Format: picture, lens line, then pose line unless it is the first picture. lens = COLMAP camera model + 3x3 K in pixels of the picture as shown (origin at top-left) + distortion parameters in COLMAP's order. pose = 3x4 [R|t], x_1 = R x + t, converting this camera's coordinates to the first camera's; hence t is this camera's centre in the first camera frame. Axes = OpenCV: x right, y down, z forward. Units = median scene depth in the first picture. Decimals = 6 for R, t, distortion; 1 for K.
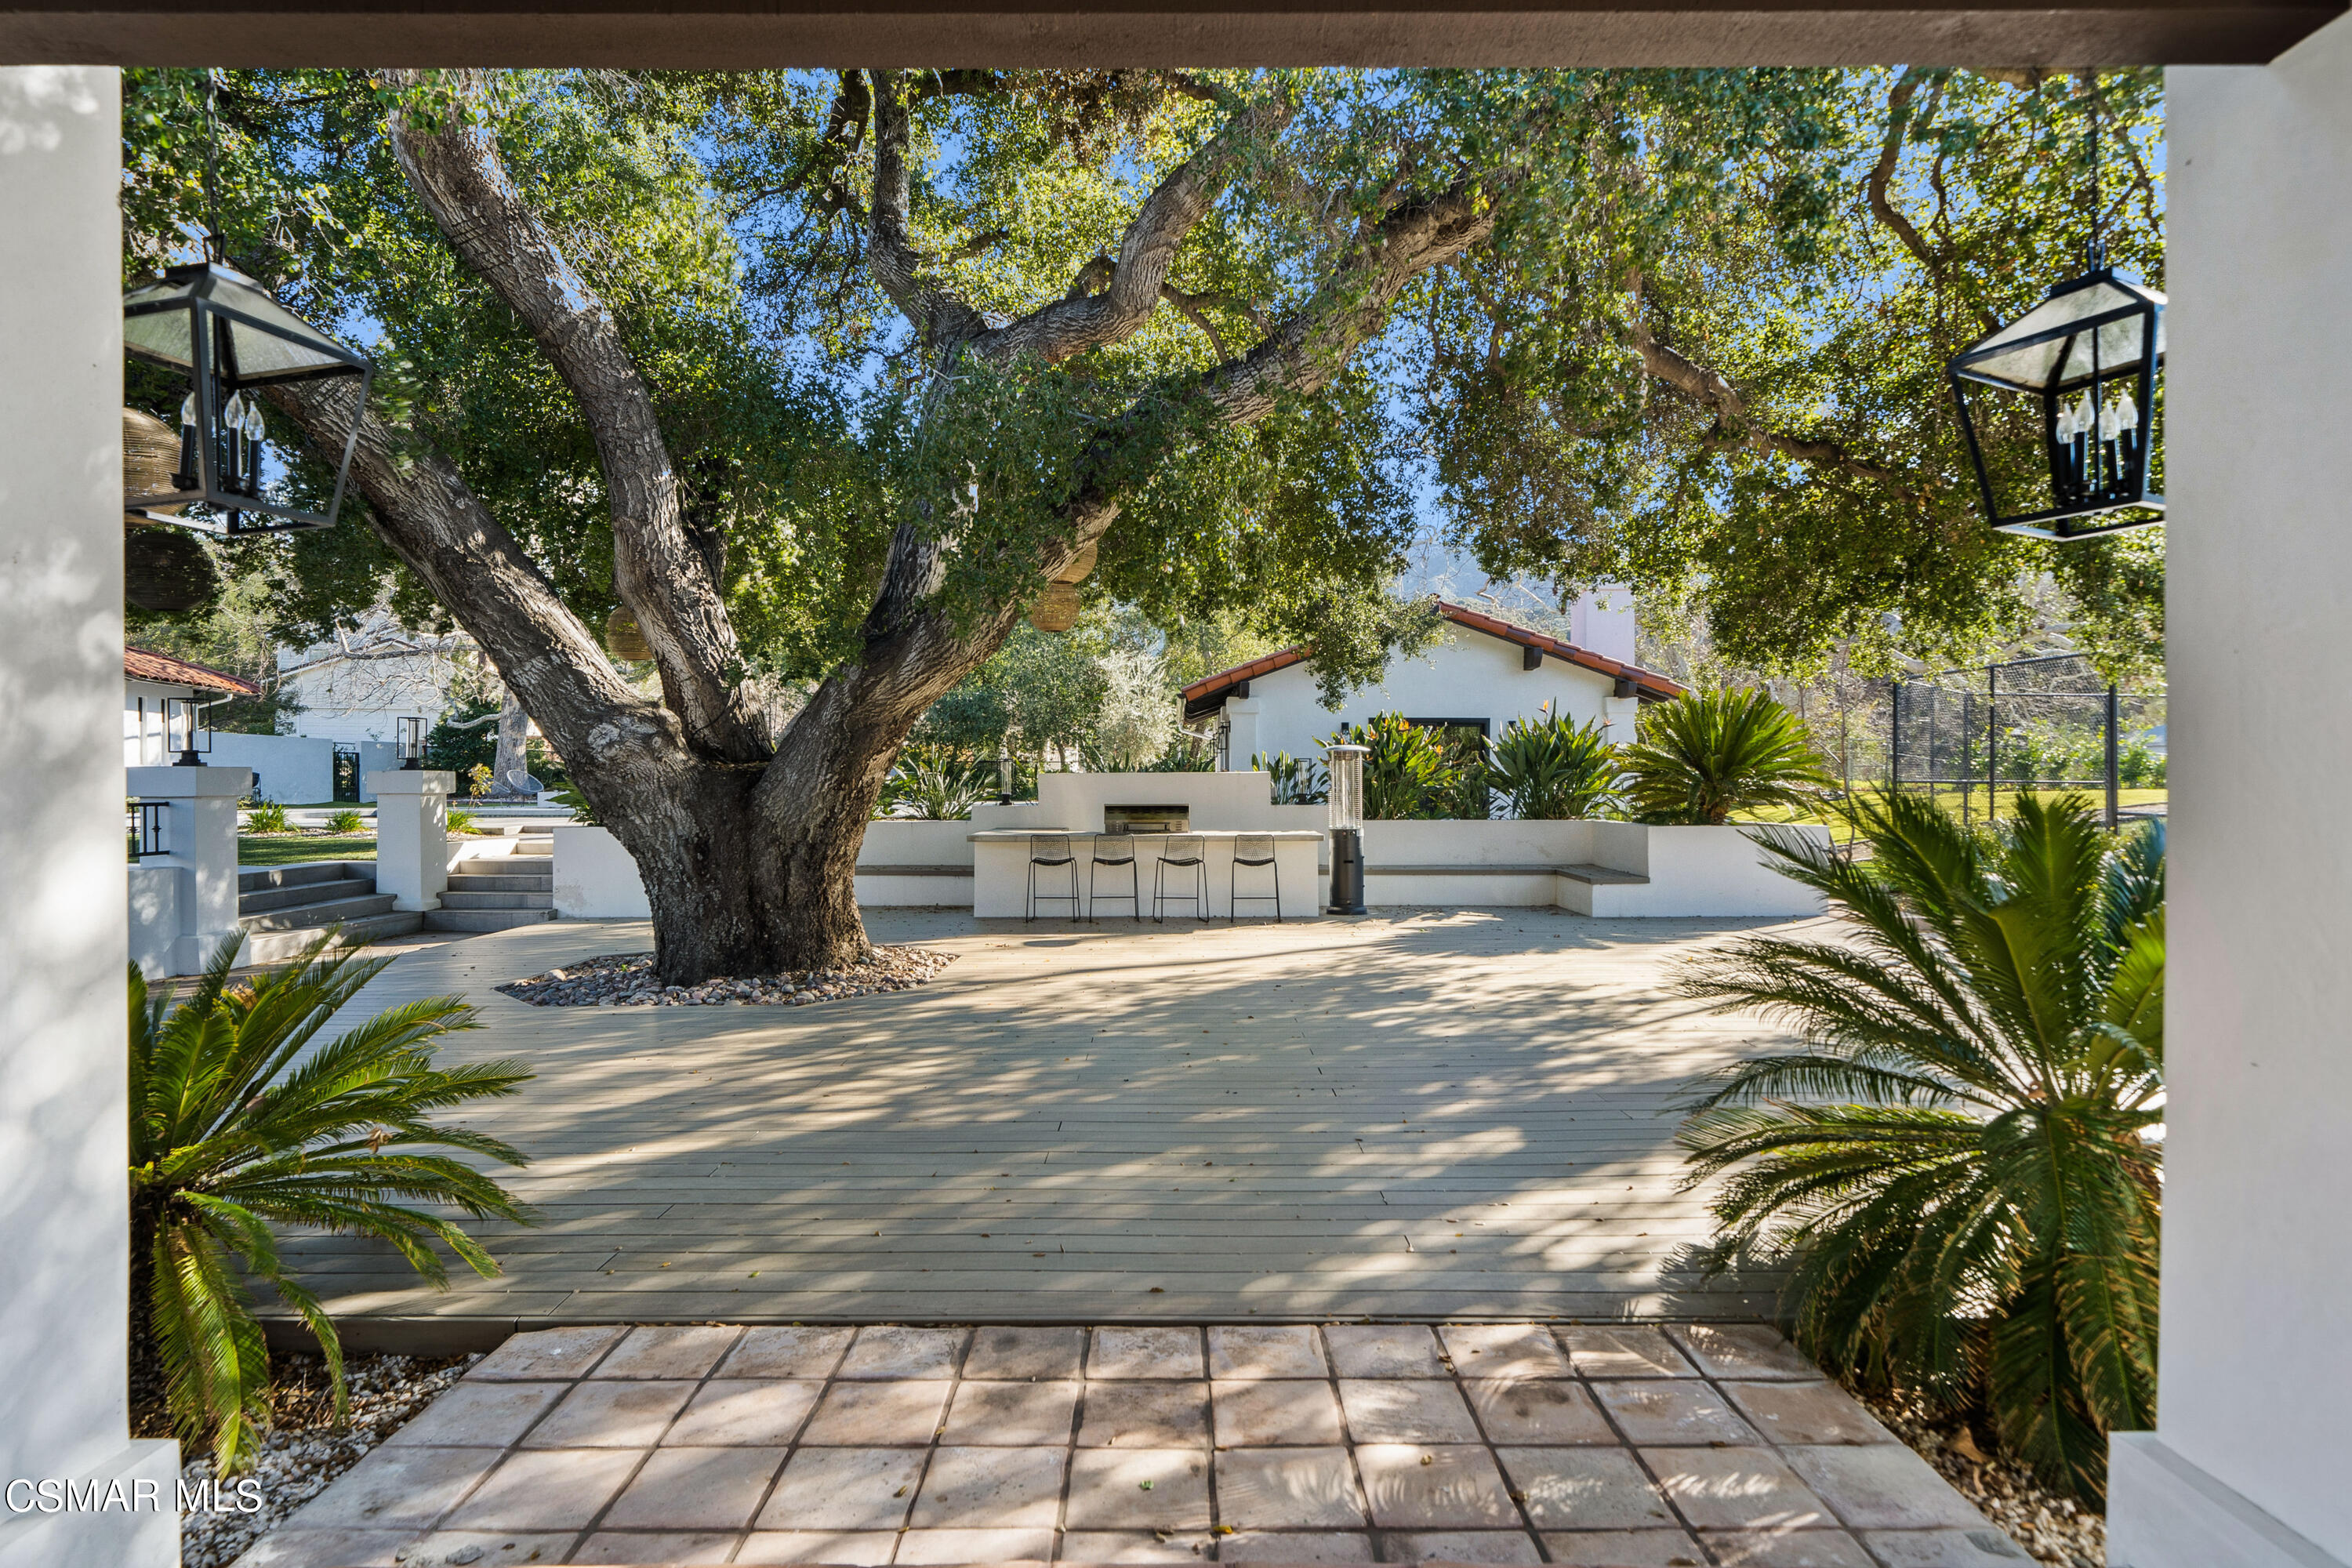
lens RADIAL K [[1209.7, 0, 1176.0], [0, 1209.7, 784.0], [0, 0, 1]] dist [0.001200, 0.000173]
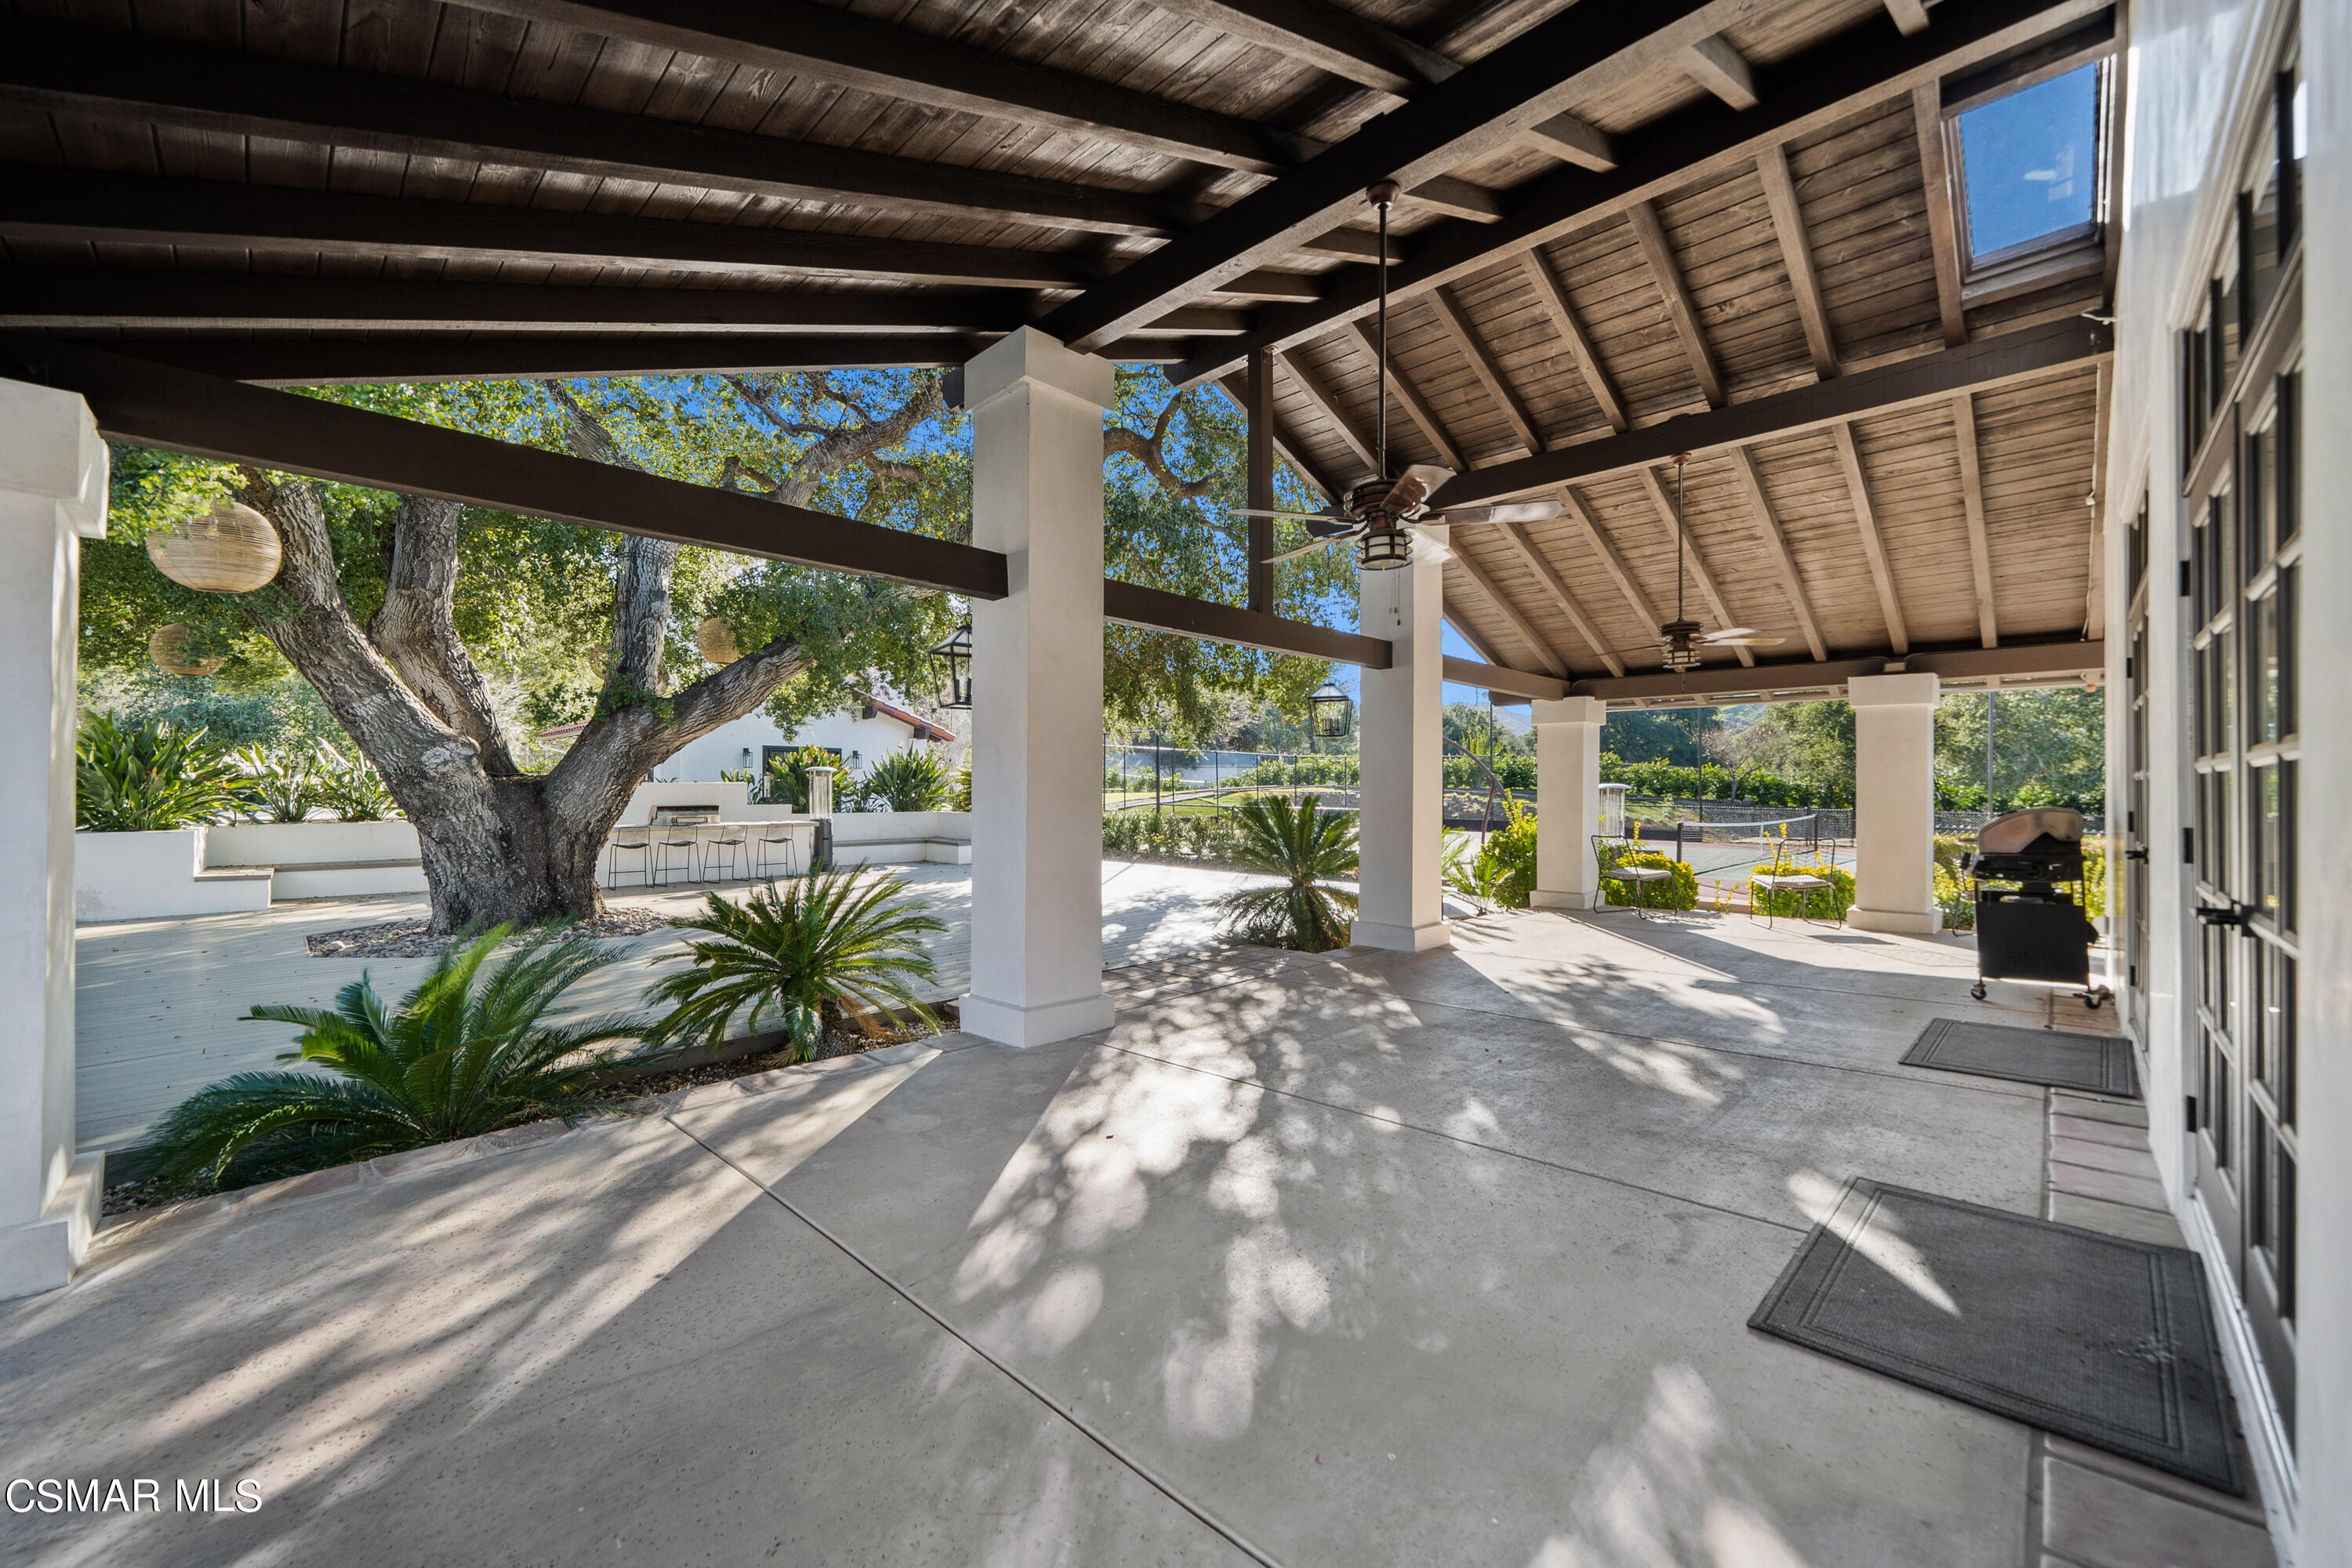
lens RADIAL K [[878.6, 0, 1176.0], [0, 878.6, 784.0], [0, 0, 1]] dist [-0.000249, -0.000028]
pose [[0.706164, 0.008694, 0.707995, -0.562727], [-0.006125, 0.999962, -0.006171, -0.007743], [-0.708022, 0.000022, 0.706191, -0.259455]]
